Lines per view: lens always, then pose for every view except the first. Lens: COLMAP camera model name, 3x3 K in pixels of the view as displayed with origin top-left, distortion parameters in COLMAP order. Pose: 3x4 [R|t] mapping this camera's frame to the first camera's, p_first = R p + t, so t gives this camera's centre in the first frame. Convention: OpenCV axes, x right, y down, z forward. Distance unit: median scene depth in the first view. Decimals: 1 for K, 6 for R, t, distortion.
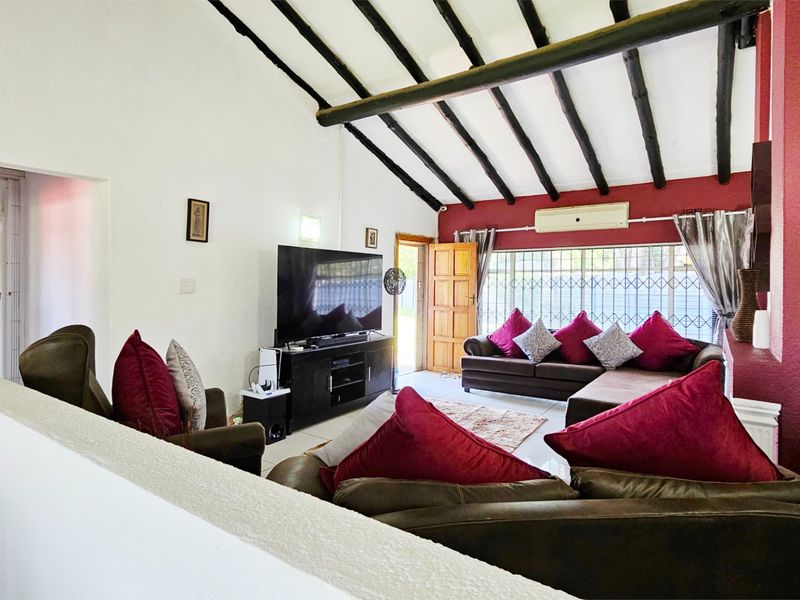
lens RADIAL K [[442.0, 0, 418.3], [0, 442.0, 293.6], [0, 0, 1]] dist [-0.000582, -0.000263]
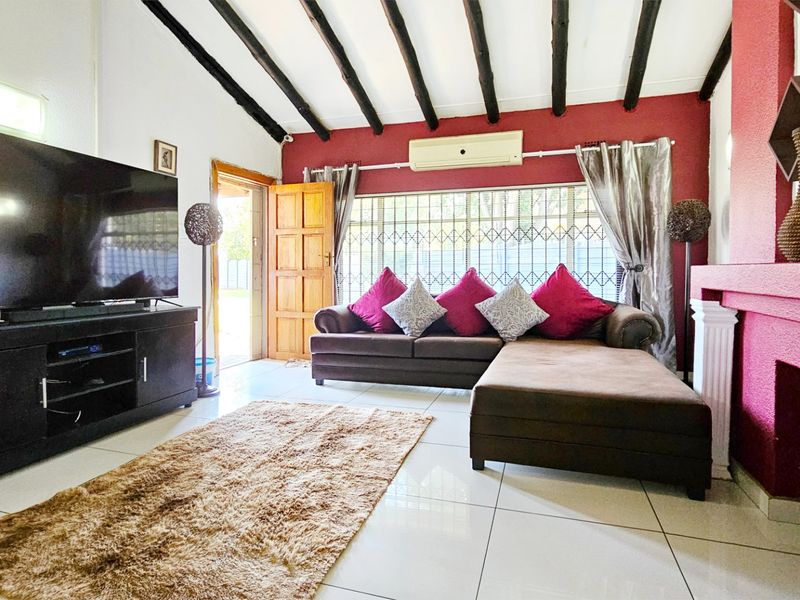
lens RADIAL K [[441.2, 0, 414.2], [0, 441.2, 282.5], [0, 0, 1]] dist [0.005201, 0.001658]
pose [[0.959070, -0.012486, 0.282894, 0.058277], [0.011094, 0.999917, 0.006522, 0.056959], [-0.282952, -0.003117, 0.959129, 0.285514]]
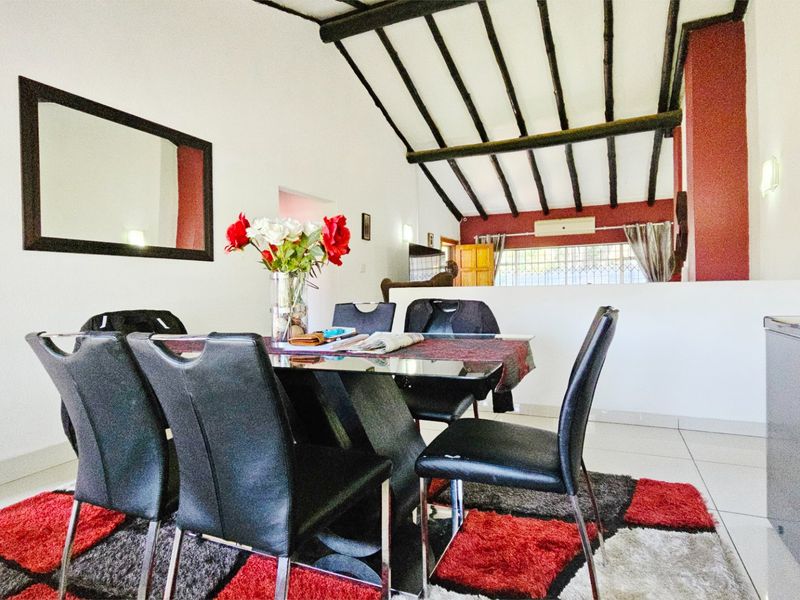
lens RADIAL K [[433.2, 0, 432.5], [0, 433.2, 299.0], [0, 0, 1]] dist [-0.001648, -0.000035]
pose [[0.981281, -0.027120, 0.190662, -0.379710], [0.027880, 0.999610, -0.001301, 0.067934], [-0.190552, 0.006592, 0.981655, -0.381904]]
